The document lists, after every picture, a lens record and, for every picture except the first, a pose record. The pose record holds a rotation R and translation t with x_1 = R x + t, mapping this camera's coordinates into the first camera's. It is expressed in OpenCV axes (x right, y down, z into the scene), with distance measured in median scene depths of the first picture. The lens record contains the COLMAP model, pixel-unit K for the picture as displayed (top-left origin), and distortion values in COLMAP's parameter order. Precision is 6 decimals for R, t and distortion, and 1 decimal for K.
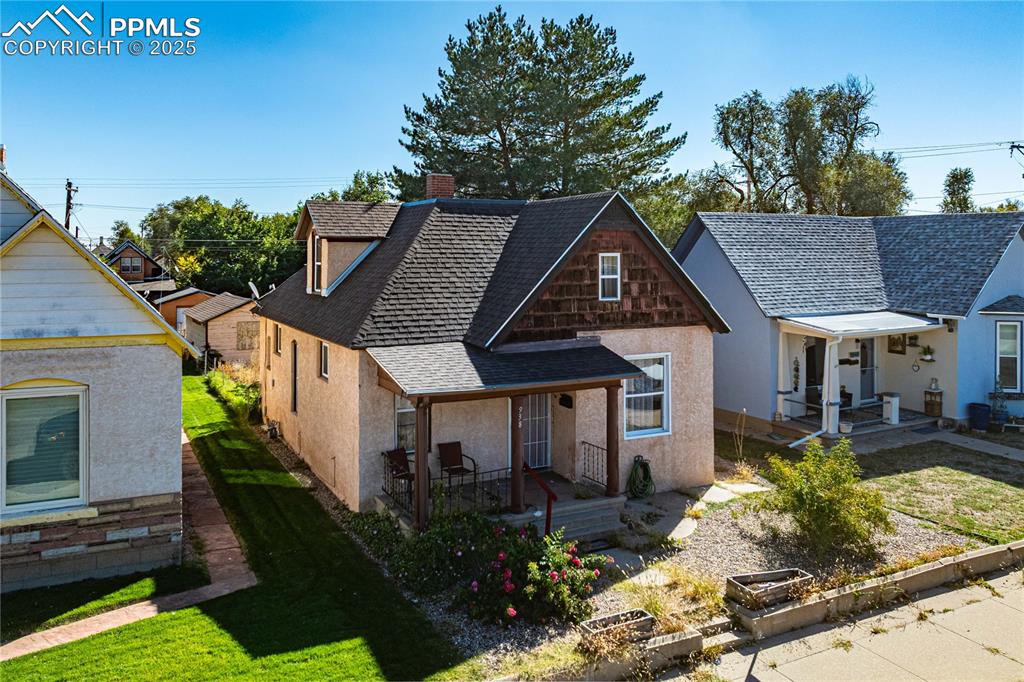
lens RADIAL K [[715.8, 0, 511.3], [0, 715.8, 333.3], [0, 0, 1]] dist [-0.020978, 0.012239]
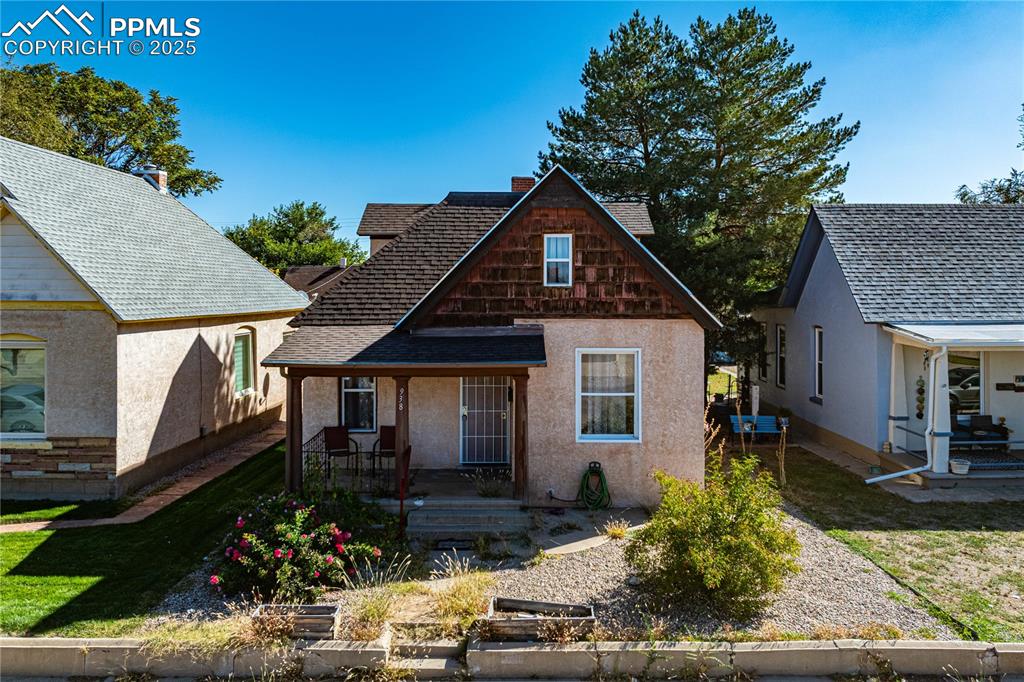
lens RADIAL K [[659.9, 0, 511.7], [0, 659.9, 347.8], [0, 0, 1]] dist [-0.014747, 0.003181]
pose [[0.910422, 0.038386, -0.411895, 0.446098], [-0.044009, 0.999022, -0.004172, 0.039621], [0.411333, 0.021925, 0.911222, 0.219775]]
